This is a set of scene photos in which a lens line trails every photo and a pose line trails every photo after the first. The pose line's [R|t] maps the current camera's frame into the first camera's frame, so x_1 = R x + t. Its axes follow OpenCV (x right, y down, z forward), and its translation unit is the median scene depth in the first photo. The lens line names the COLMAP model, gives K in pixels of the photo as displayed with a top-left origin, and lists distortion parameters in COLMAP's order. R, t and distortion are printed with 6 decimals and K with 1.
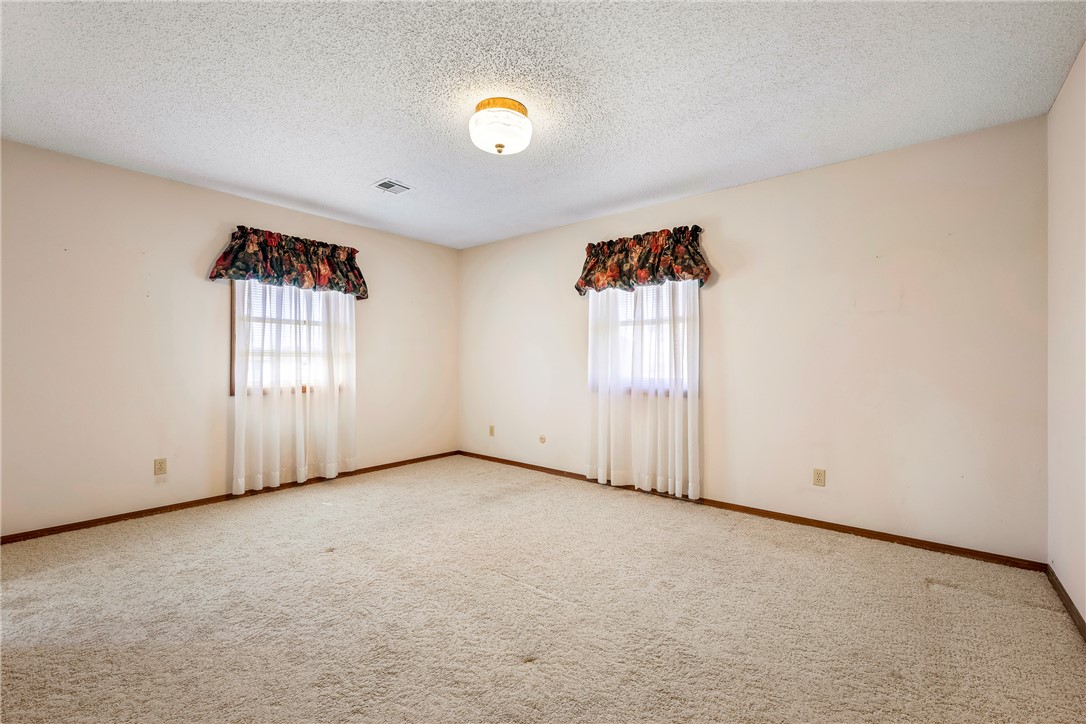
lens RADIAL K [[453.6, 0, 541.1], [0, 453.6, 358.7], [0, 0, 1]] dist [-0.001615, 0.000022]
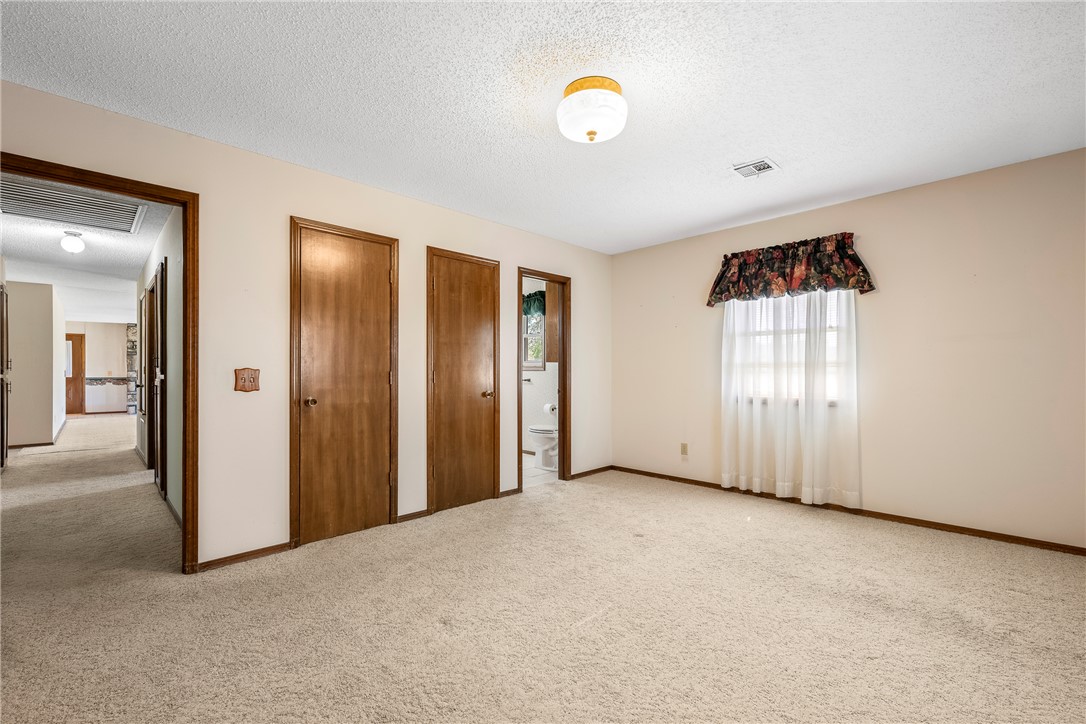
lens RADIAL K [[453.6, 0, 541.1], [0, 453.6, 371.1], [0, 0, 1]] dist [-0.001615, 0.000022]
pose [[-0.089502, -0.005559, -0.995971, 0.491266], [0.007085, 0.999956, -0.006218, 0.005882], [0.995961, -0.007613, -0.089459, 0.591163]]
